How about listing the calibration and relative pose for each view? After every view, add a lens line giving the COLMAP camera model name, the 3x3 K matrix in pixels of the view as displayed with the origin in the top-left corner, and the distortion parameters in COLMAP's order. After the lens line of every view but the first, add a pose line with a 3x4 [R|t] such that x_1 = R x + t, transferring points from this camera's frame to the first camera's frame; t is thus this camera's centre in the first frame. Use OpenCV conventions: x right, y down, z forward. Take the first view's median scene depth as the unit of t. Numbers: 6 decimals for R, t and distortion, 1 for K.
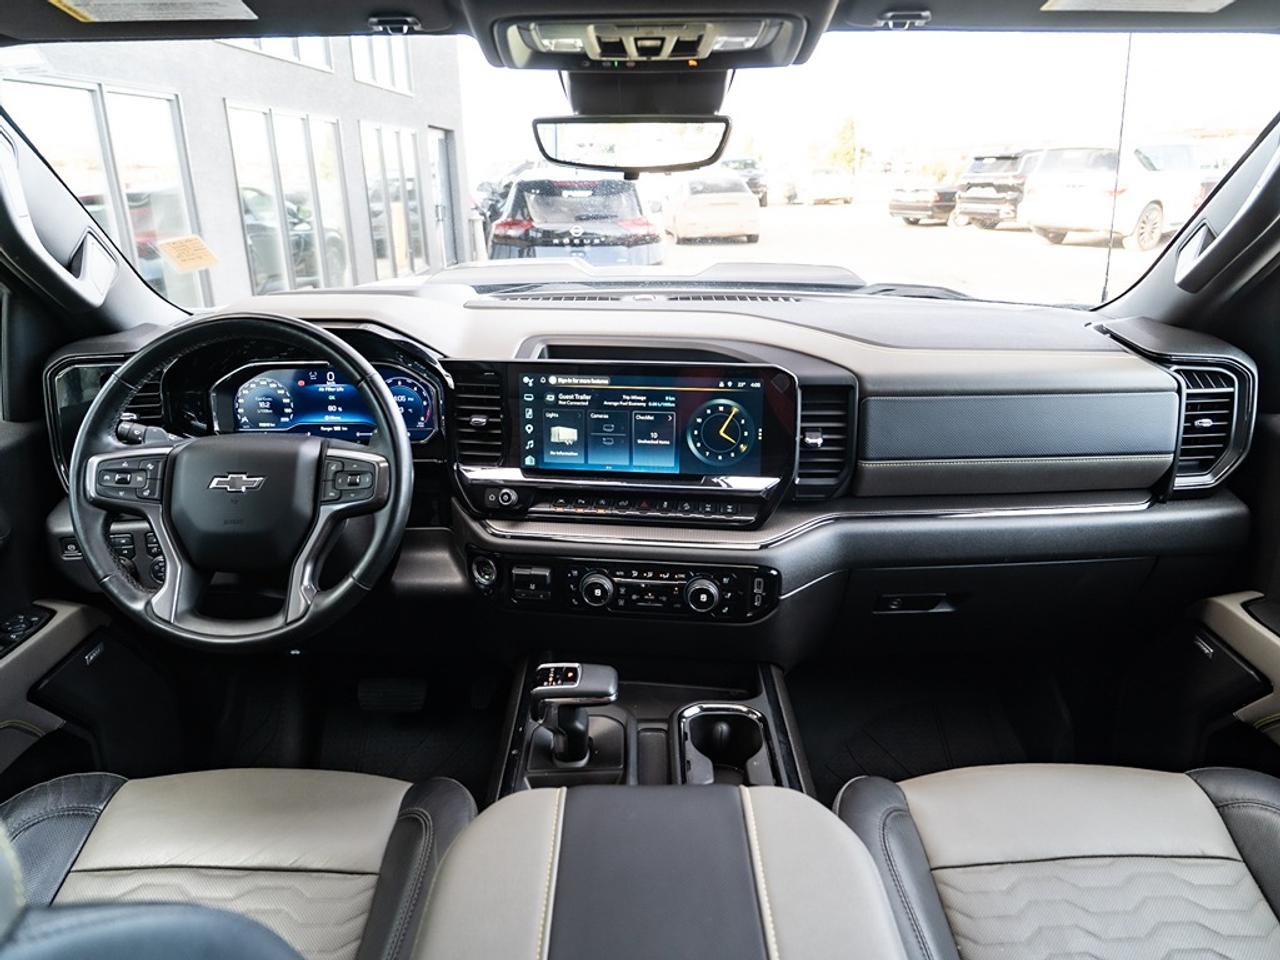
lens RADIAL K [[847.6, 0, 646.2], [0, 847.6, 450.7], [0, 0, 1]] dist [-0.006830, -0.002893]
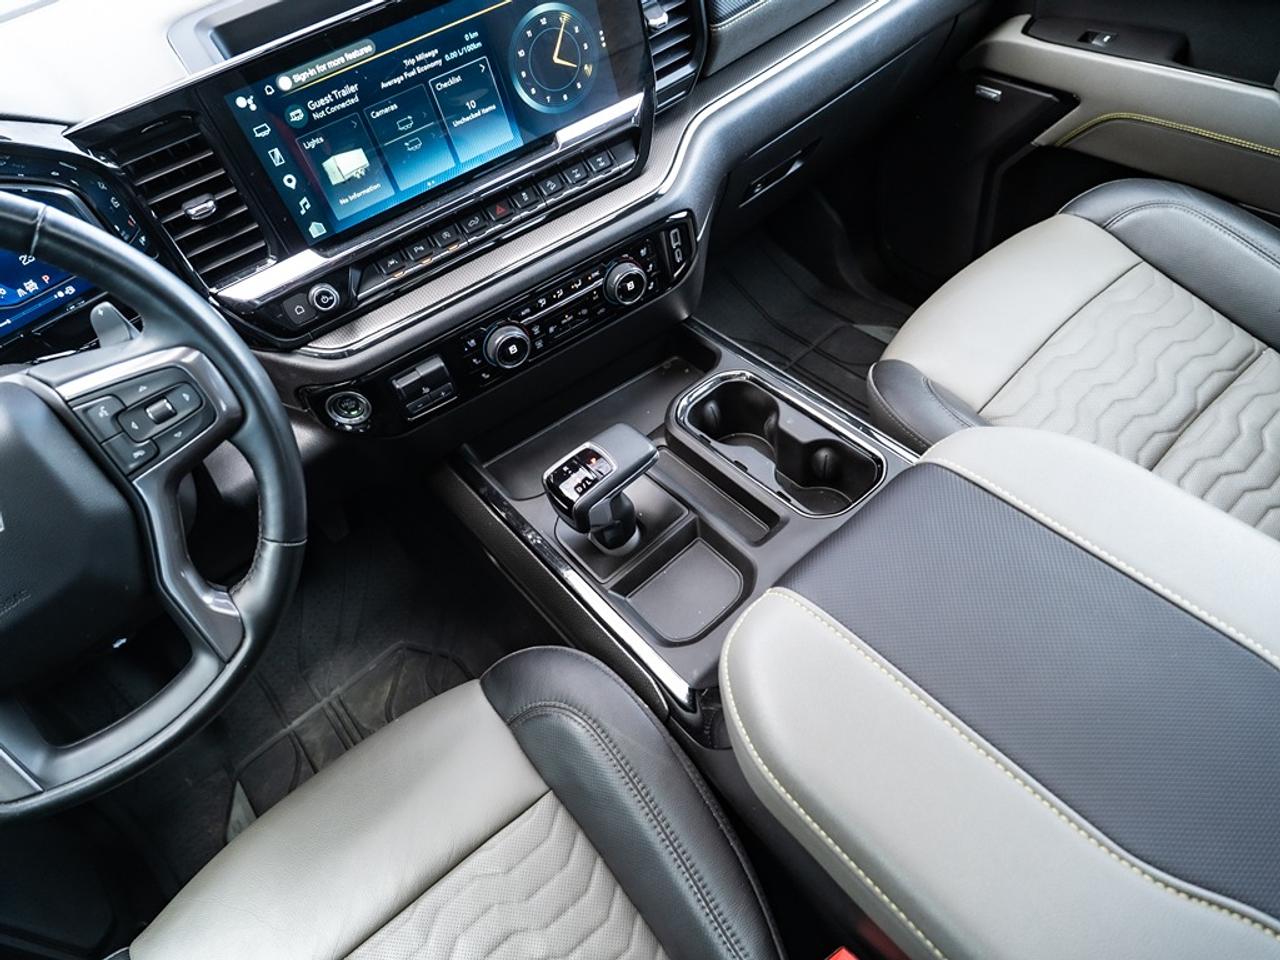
lens RADIAL K [[779.9, 0, 640.0], [0, 779.9, 480.0], [0, 0, 1]] dist [-0.025421, 0.001983]
pose [[0.759475, -0.572879, 0.308233, -0.244890], [0.347285, 0.757690, 0.552539, -0.084498], [-0.550083, -0.312595, 0.774398, 0.362764]]
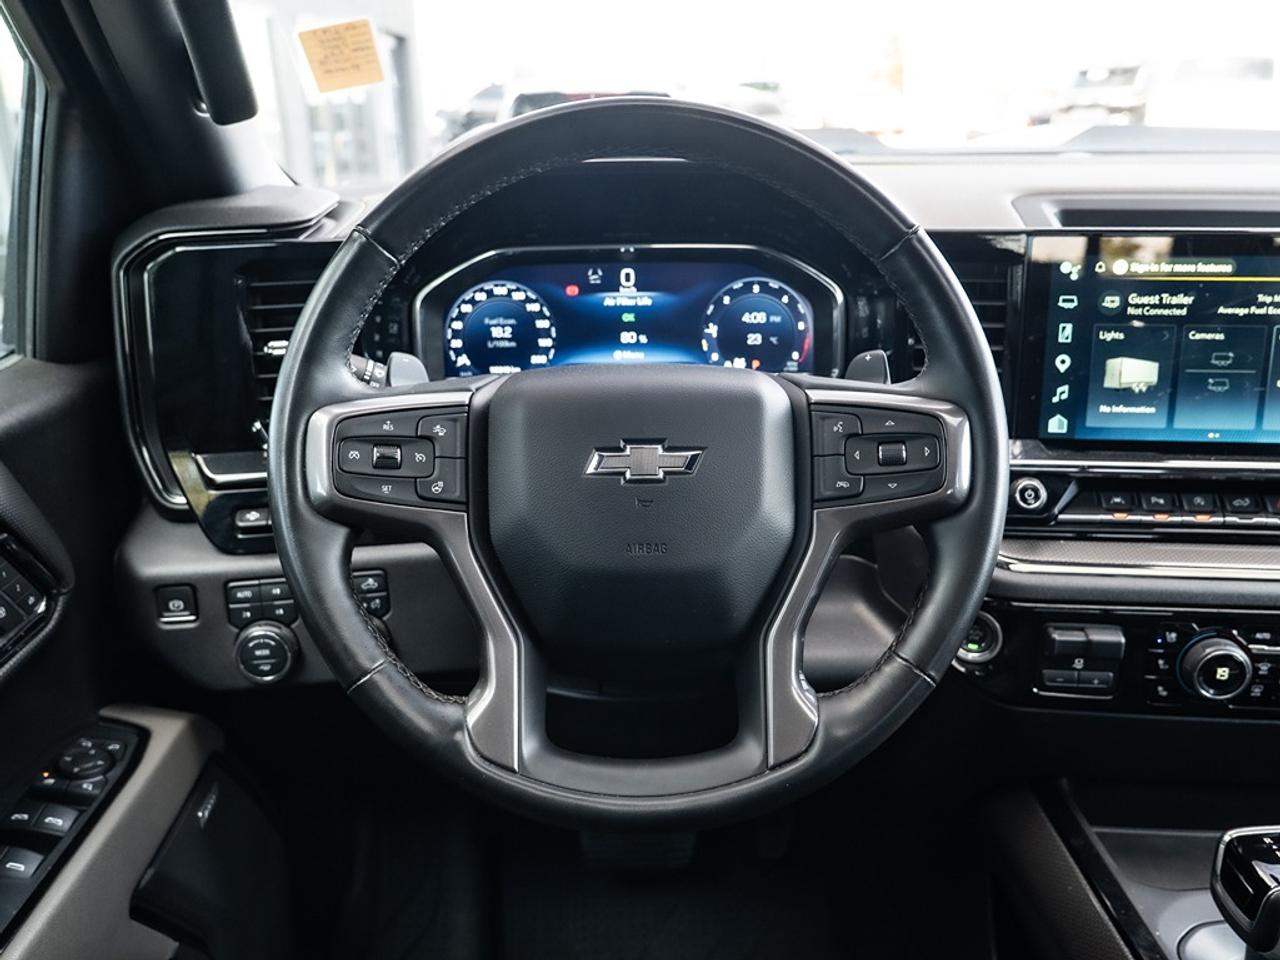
lens RADIAL K [[1059.0, 0, 640.0], [0, 1059.0, 480.0], [0, 0, 1]] dist [-0.015805, -0.003133]
pose [[0.999509, -0.014131, 0.027981, -0.422857], [0.013620, 0.999738, 0.018374, 0.031110], [-0.028233, -0.017984, 0.999440, 0.358442]]
